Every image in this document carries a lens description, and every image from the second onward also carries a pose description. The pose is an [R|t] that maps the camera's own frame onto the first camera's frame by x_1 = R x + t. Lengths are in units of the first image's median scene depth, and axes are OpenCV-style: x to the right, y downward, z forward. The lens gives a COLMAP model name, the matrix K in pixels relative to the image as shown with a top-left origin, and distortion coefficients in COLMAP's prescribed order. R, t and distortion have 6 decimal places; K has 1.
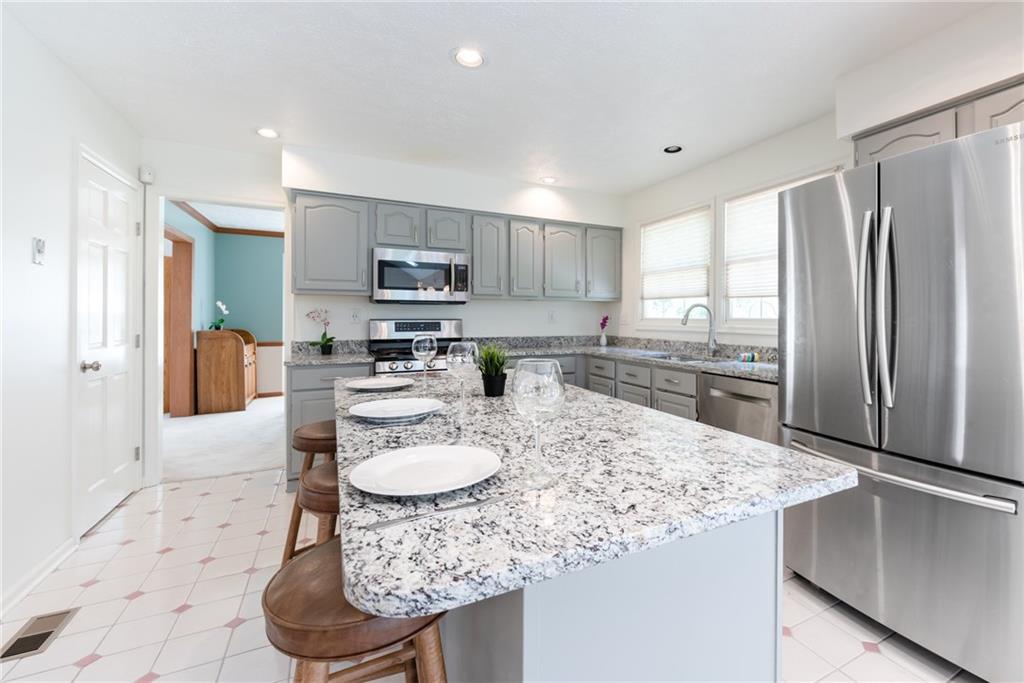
lens RADIAL K [[412.3, 0, 545.5], [0, 412.3, 315.0], [0, 0, 1]] dist [0.005836, 0.000687]
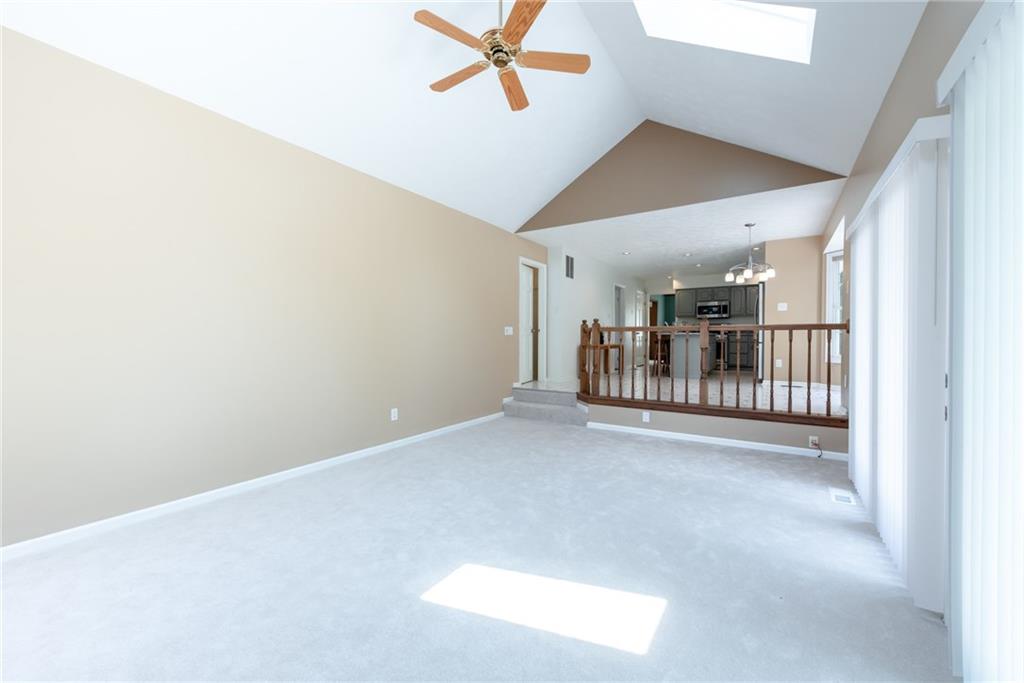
lens RADIAL K [[412.3, 0, 511.3], [0, 412.3, 341.4], [0, 0, 1]] dist [0.005836, 0.000687]
pose [[0.477247, 0.001122, -0.878769, 1.641359], [0.002566, 0.999993, 0.002670, 0.126379], [0.878766, -0.003530, 0.477241, -1.750496]]
